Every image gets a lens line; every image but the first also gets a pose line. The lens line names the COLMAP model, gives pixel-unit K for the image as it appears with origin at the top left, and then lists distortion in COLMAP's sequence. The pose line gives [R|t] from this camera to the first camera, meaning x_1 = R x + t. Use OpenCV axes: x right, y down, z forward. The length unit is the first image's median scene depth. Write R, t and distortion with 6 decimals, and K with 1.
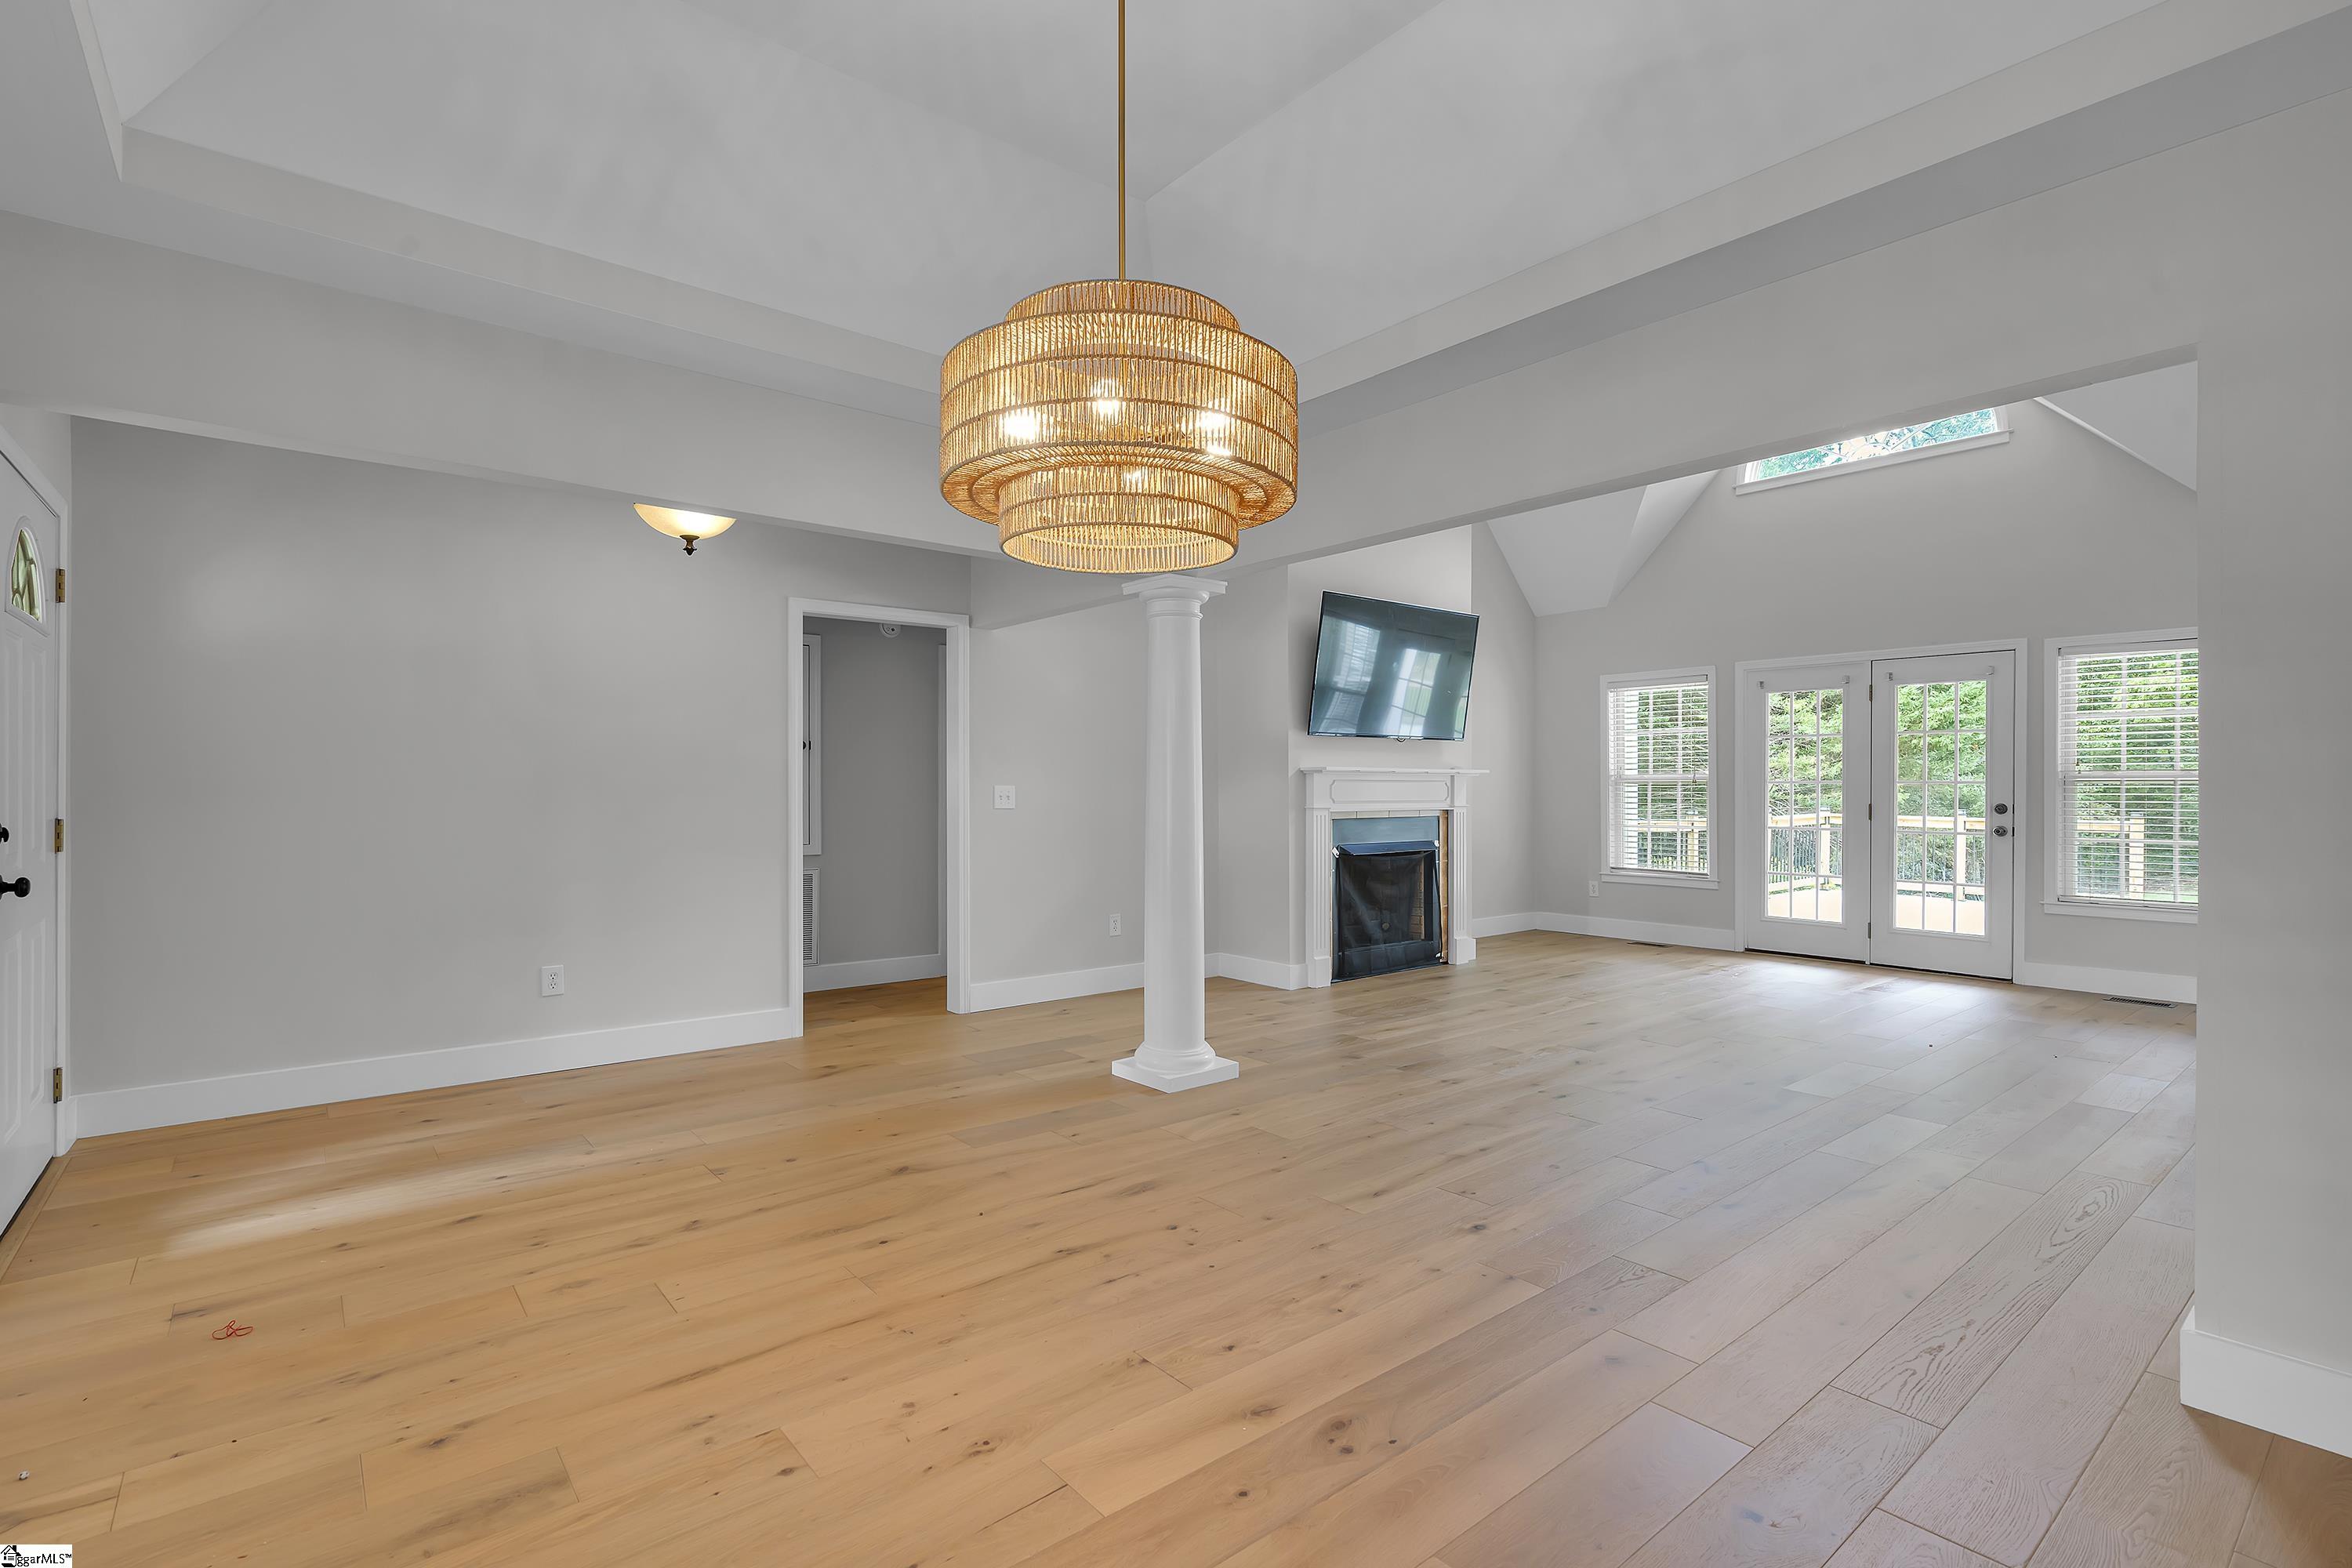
lens RADIAL K [[1076.3, 0, 1159.0], [0, 1076.3, 787.3], [0, 0, 1]] dist [-0.001482, 0.001120]
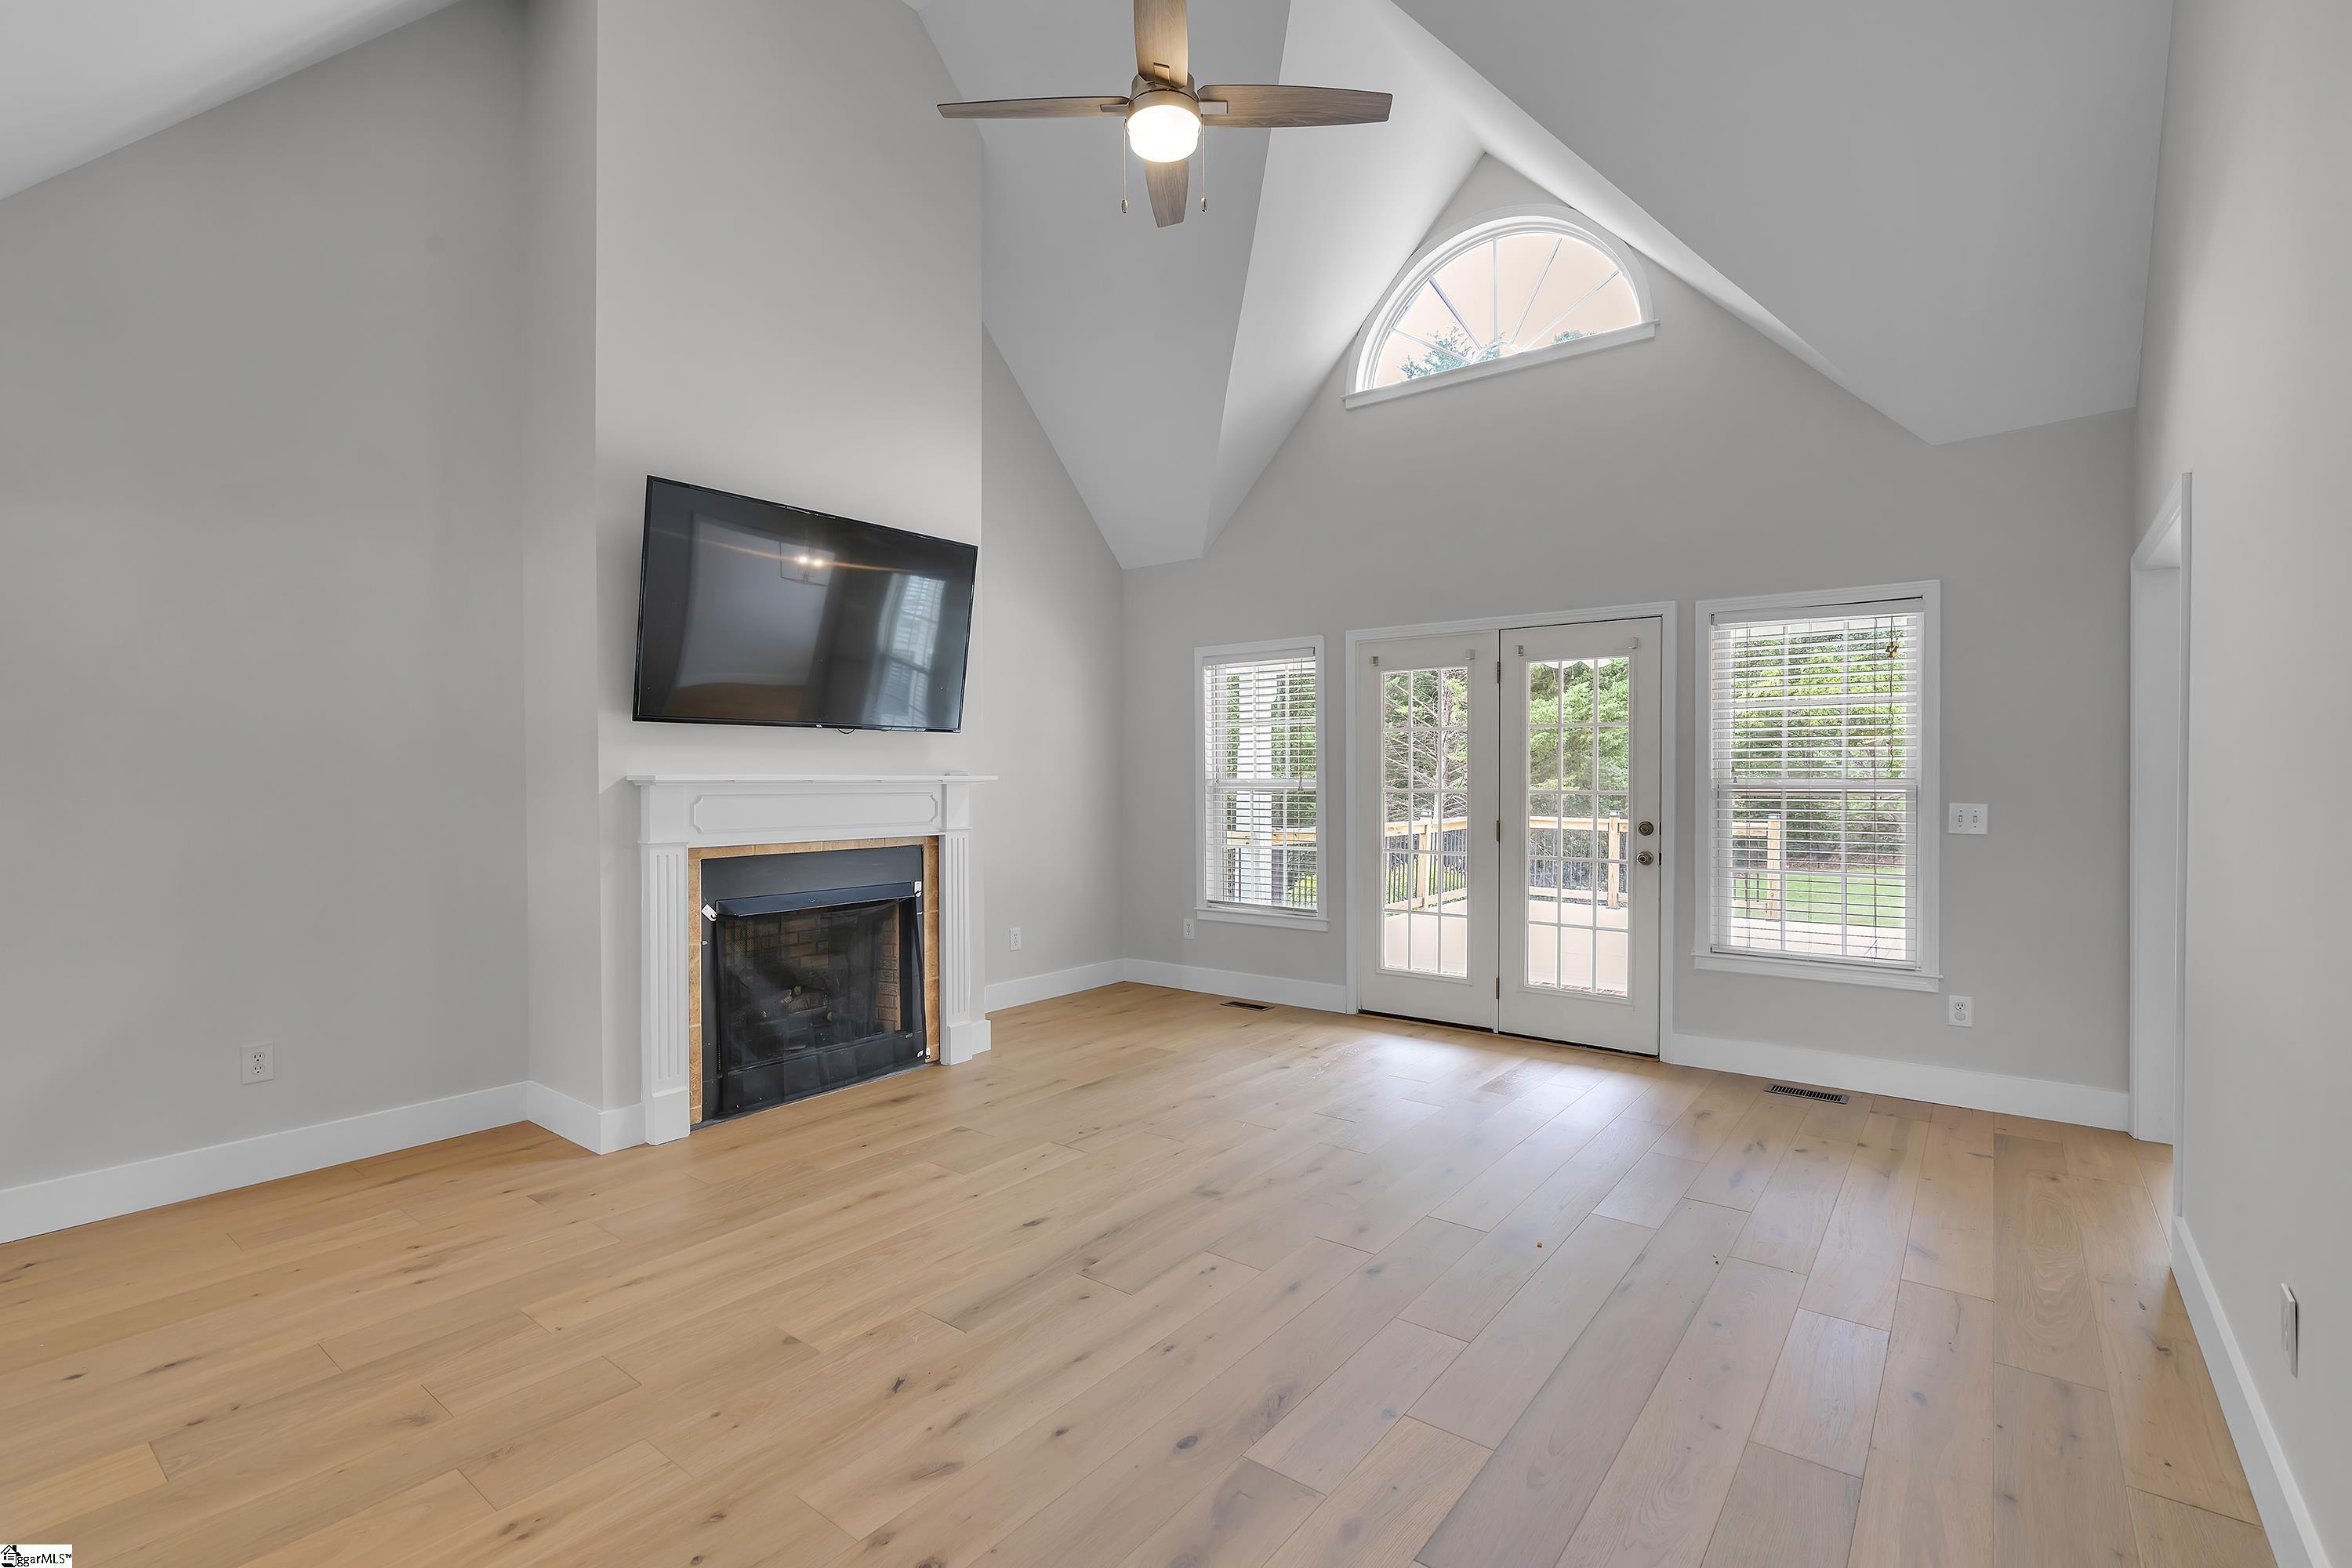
lens RADIAL K [[1087.2, 0, 1186.1], [0, 1087.2, 785.0], [0, 0, 1]] dist [-0.004256, 0.000306]
pose [[0.967670, -0.004412, 0.252181, 0.250156], [0.002994, 0.999977, 0.006009, -0.014097], [-0.252202, -0.005060, 0.967661, 0.309448]]
